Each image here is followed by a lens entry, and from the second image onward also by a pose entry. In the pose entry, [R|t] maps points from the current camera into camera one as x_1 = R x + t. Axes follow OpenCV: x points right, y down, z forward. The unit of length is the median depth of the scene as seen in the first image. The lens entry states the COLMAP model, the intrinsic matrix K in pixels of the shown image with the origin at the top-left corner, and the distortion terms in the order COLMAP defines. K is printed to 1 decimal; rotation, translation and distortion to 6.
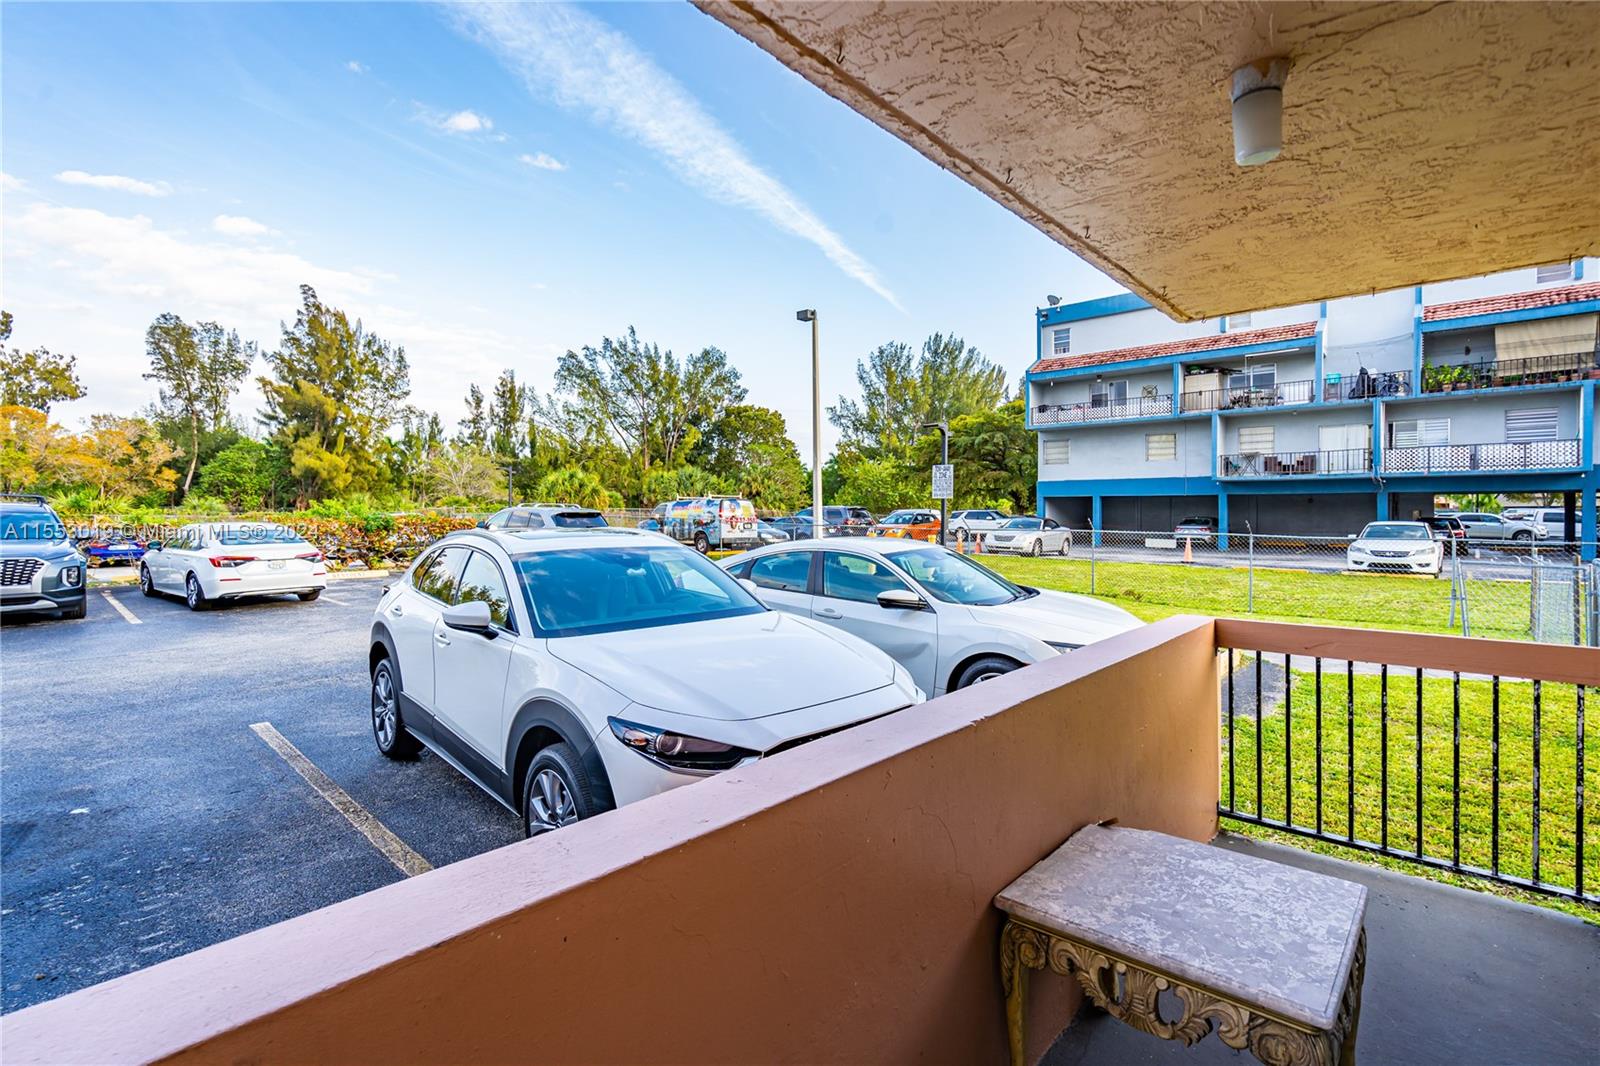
lens RADIAL K [[740.5, 0, 780.3], [0, 740.5, 535.7], [0, 0, 1]] dist [-0.000343, 0.000324]
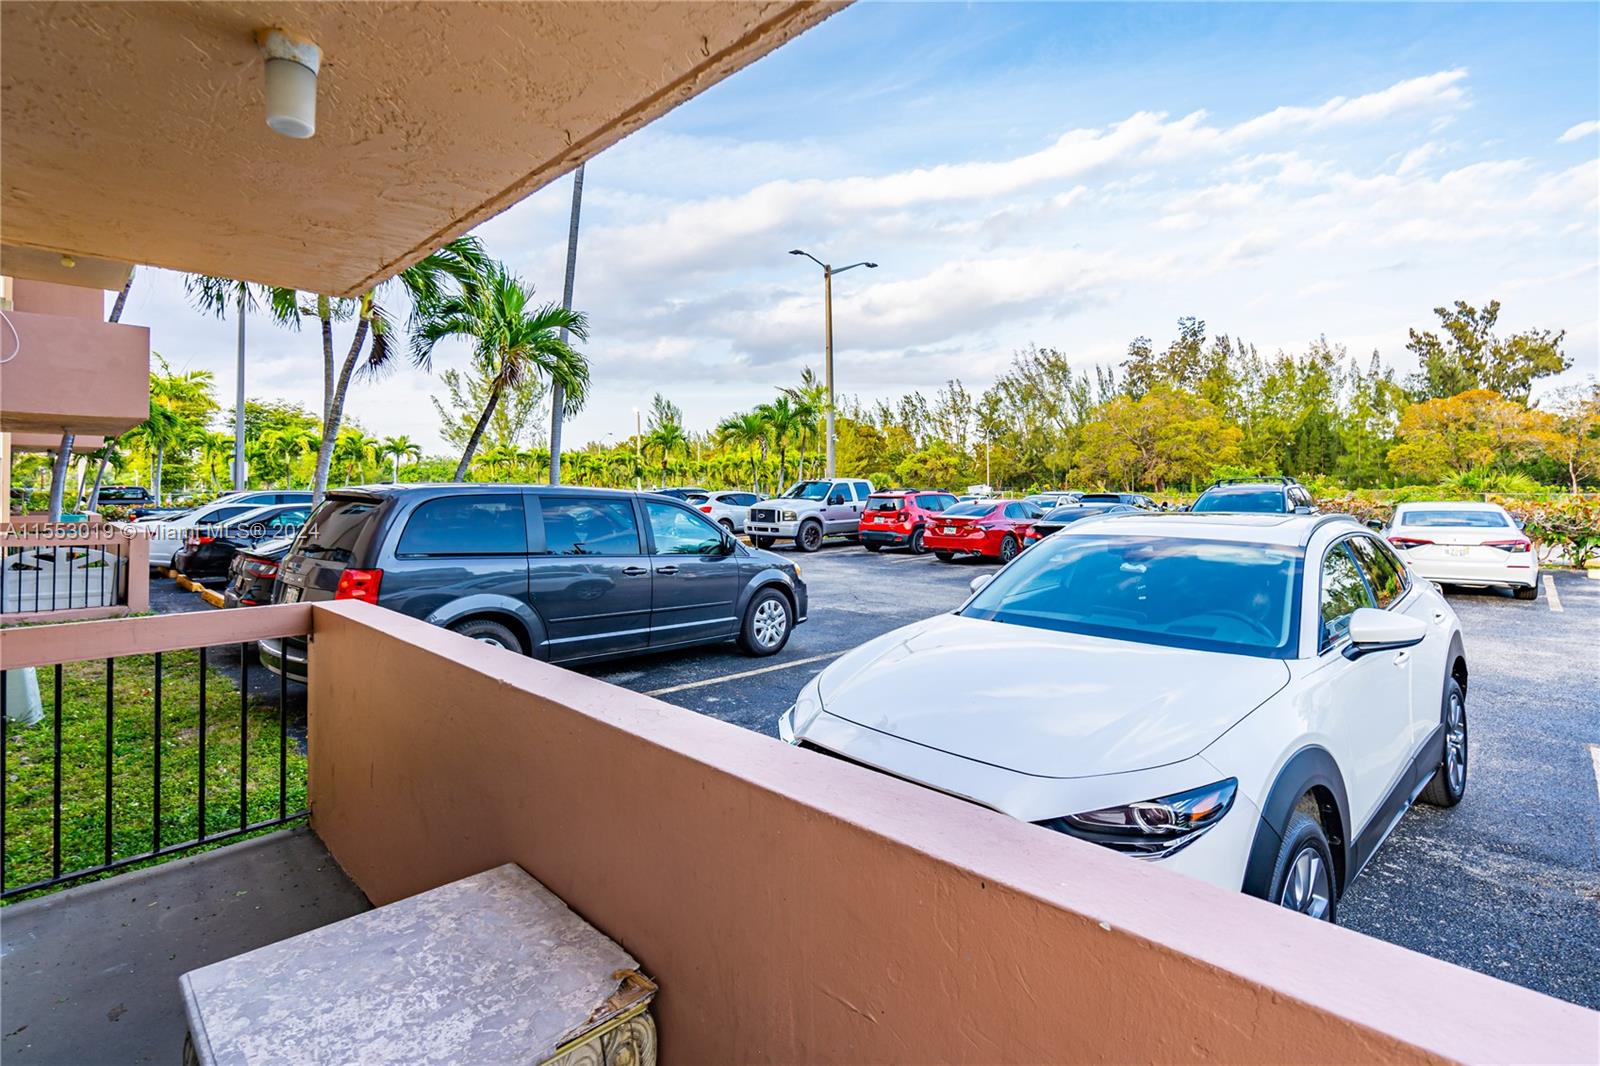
lens RADIAL K [[751.5, 0, 803.3], [0, 751.5, 483.6], [0, 0, 1]] dist [-0.003006, -0.000445]
pose [[-0.027456, -0.013364, -0.999534, 1.134884], [-0.026832, 0.999560, -0.012627, -0.040089], [0.999263, 0.026473, -0.027803, 1.197927]]
